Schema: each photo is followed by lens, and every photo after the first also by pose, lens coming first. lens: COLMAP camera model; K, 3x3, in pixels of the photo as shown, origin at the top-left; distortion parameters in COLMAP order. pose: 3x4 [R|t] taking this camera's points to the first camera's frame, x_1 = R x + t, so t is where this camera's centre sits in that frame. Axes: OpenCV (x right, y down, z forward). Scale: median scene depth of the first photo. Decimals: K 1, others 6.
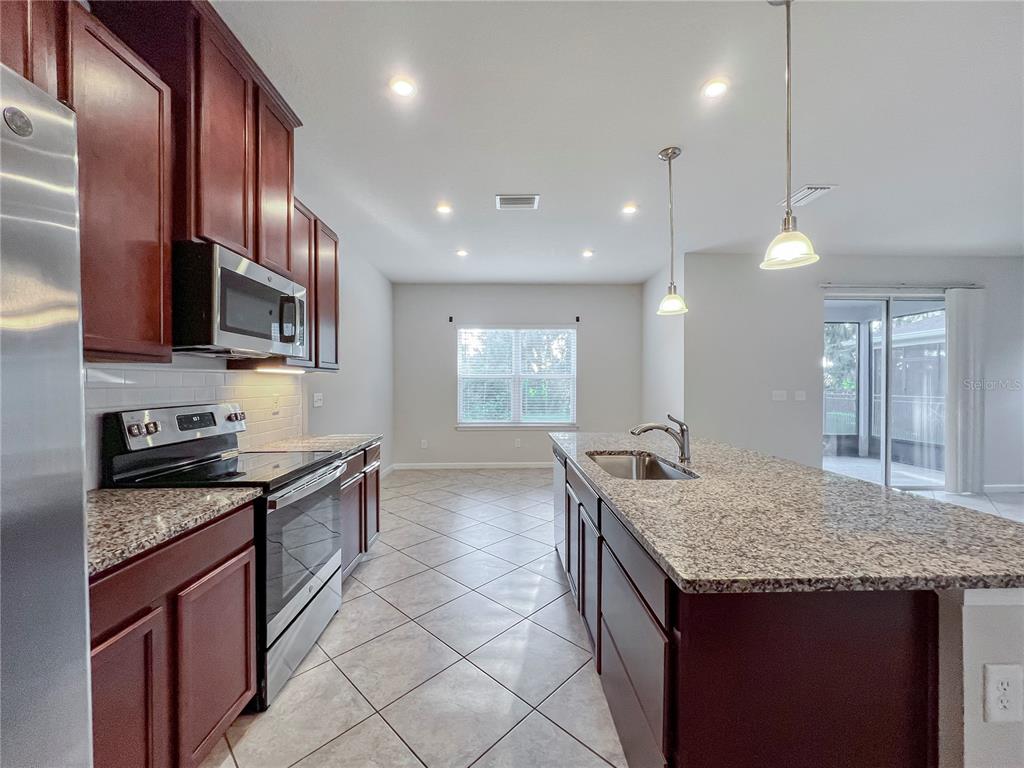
lens RADIAL K [[402.5, 0, 493.6], [0, 402.5, 383.9], [0, 0, 1]] dist [-0.000978, -0.000150]
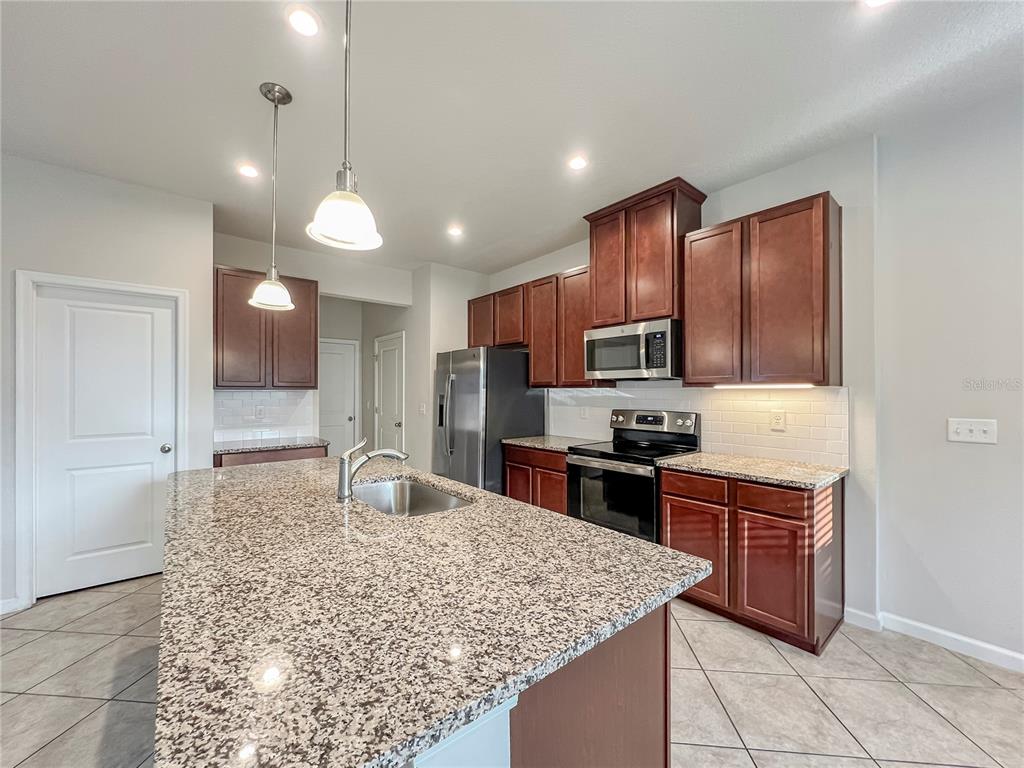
lens RADIAL K [[450.5, 0, 512.0], [0, 450.5, 384.0], [0, 0, 1]] dist [0.022468, -0.000273]
pose [[-0.773410, -0.016830, -0.633683, 0.875736], [-0.005669, 0.999791, -0.019634, -0.017373], [0.633881, -0.011593, -0.773344, 2.068631]]
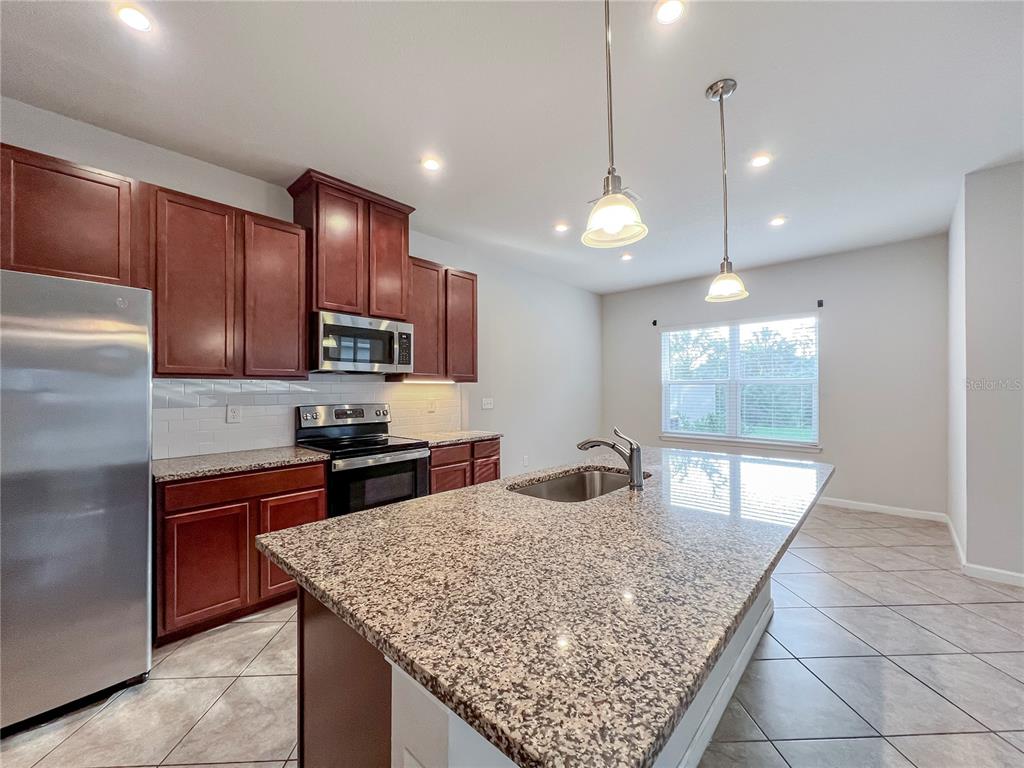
lens RADIAL K [[393.9, 0, 509.7], [0, 393.9, 385.7], [0, 0, 1]] dist [0.006334, 0.000161]
pose [[0.734185, -0.005910, -0.678924, 0.861173], [-0.000832, 0.999954, -0.009603, -0.007943], [0.678949, 0.007615, 0.734146, 0.251151]]
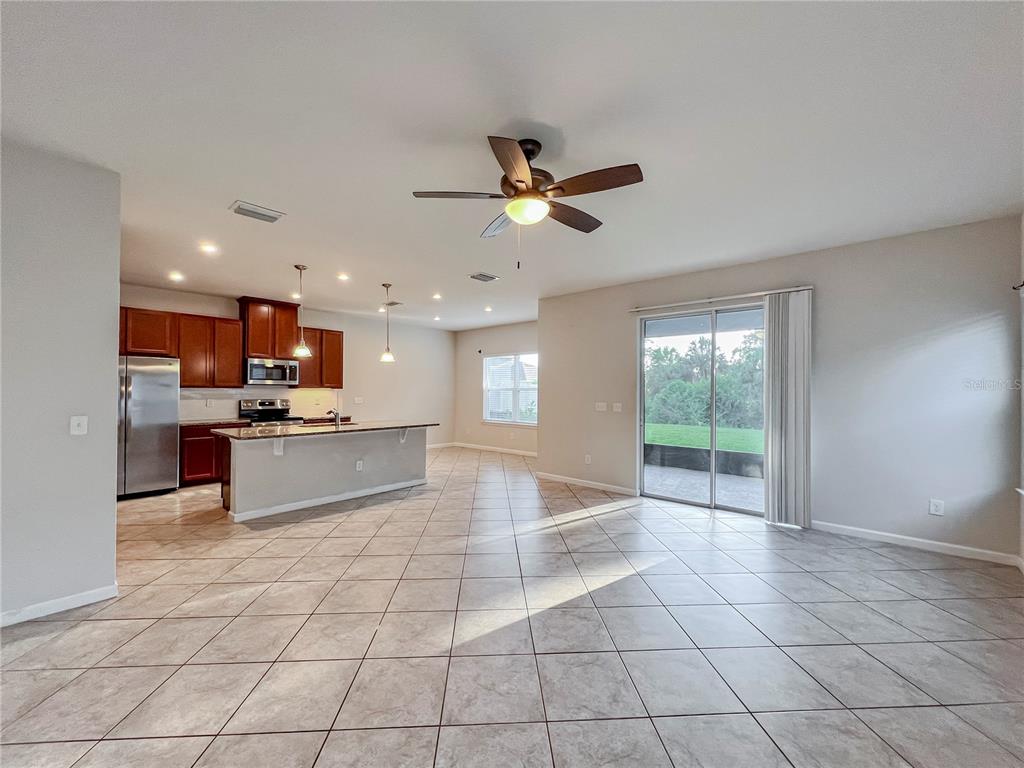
lens RADIAL K [[414.4, 0, 514.7], [0, 414.4, 388.0], [0, 0, 1]] dist [-0.000576, -0.000091]
pose [[0.748986, 0.001735, -0.662584, 3.203854], [-0.009075, 0.999930, -0.007641, -0.037351], [0.662524, 0.011736, 0.748949, -0.250146]]
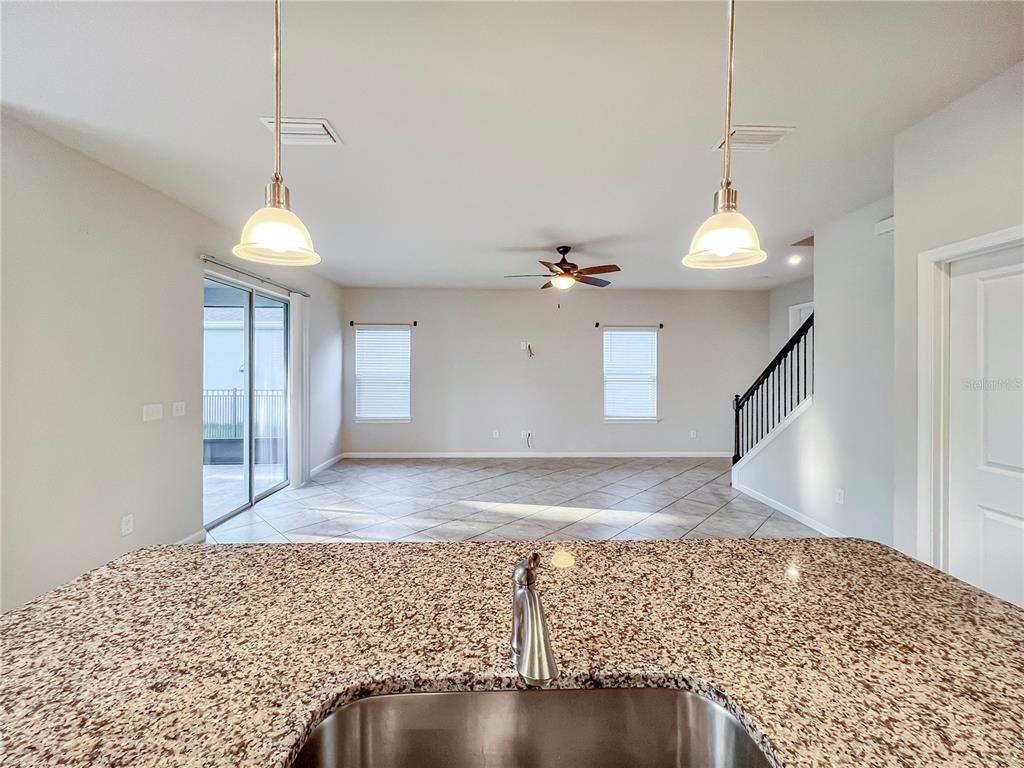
lens RADIAL K [[411.9, 0, 520.5], [0, 411.9, 370.6], [0, 0, 1]] dist [-0.000969, 0.000117]
pose [[-0.031973, -0.011608, 0.999421, 0.056626], [0.002398, 0.999929, 0.011690, -0.102783], [-0.999486, 0.002770, -0.031943, 1.067722]]
